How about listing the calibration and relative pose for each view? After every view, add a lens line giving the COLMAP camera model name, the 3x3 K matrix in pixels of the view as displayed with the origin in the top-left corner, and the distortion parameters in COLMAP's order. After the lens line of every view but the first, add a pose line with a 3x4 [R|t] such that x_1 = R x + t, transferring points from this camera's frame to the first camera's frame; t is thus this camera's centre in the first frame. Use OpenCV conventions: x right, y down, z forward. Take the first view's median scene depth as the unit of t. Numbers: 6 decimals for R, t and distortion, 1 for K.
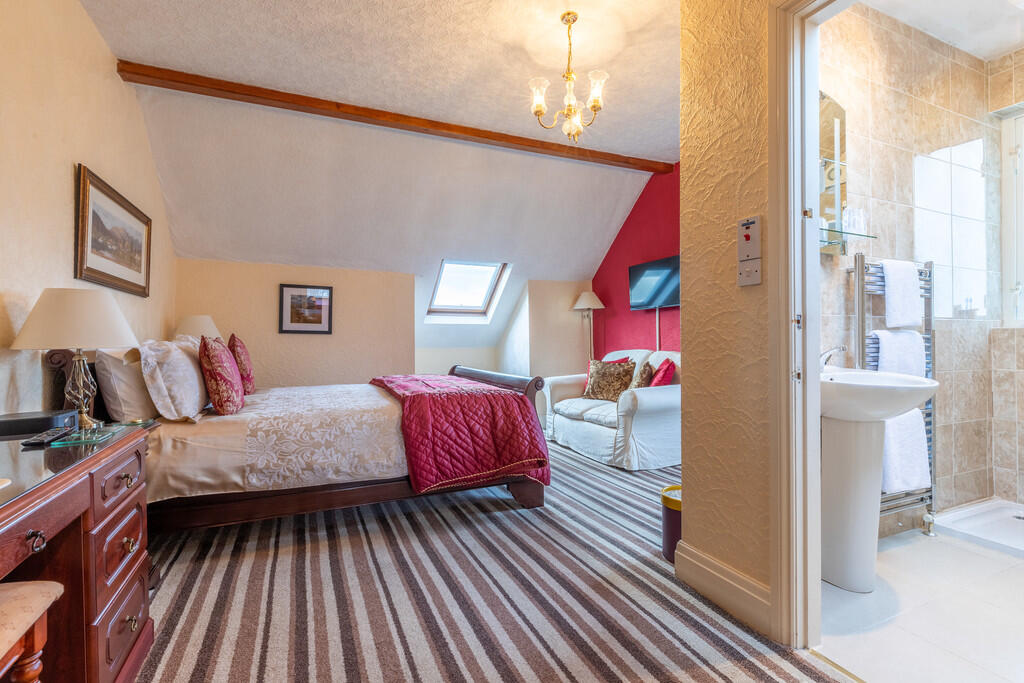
lens RADIAL K [[467.8, 0, 509.9], [0, 467.8, 339.9], [0, 0, 1]] dist [0.003381, -0.001283]
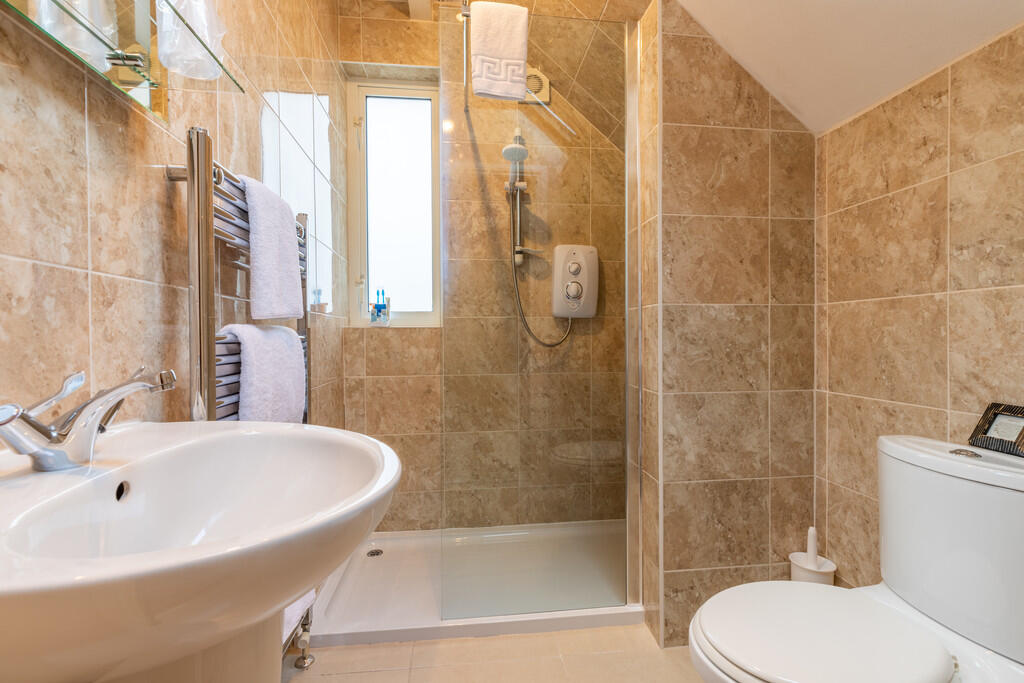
lens RADIAL K [[467.8, 0, 510.5], [0, 467.8, 340.5], [0, 0, 1]] dist [0.003381, -0.001283]
pose [[0.297928, -0.006438, 0.954567, 0.428275], [0.001910, 0.999979, 0.006148, -0.007453], [-0.954587, -0.000008, 0.297934, 0.607674]]
